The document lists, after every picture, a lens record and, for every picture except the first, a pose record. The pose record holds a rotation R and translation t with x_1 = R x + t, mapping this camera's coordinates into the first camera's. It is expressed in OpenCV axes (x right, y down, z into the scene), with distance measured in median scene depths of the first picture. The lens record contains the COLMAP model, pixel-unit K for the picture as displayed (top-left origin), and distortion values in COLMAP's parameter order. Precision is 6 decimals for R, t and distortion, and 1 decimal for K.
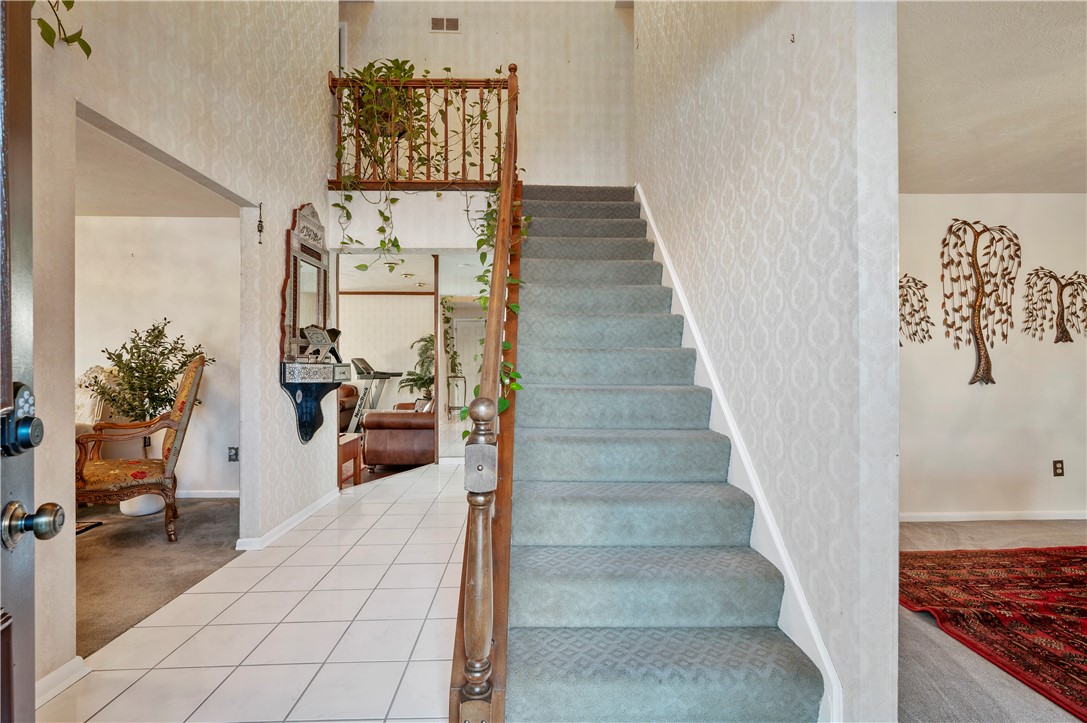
lens RADIAL K [[502.8, 0, 544.9], [0, 502.8, 363.1], [0, 0, 1]] dist [-0.001030, 0.000459]
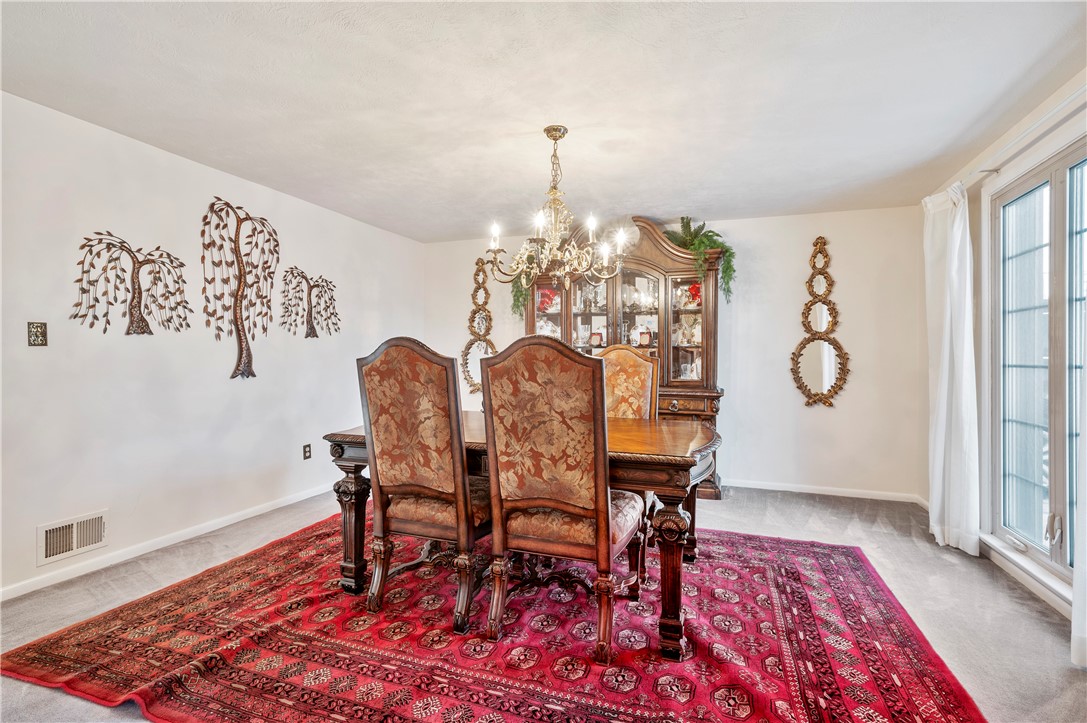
lens RADIAL K [[502.8, 0, 545.3], [0, 502.8, 359.9], [0, 0, 1]] dist [-0.001030, 0.000459]
pose [[0.364508, -0.001545, 0.931199, 0.185742], [-0.007338, 0.999963, 0.004531, -0.000833], [-0.931171, -0.008485, 0.364483, 0.113580]]
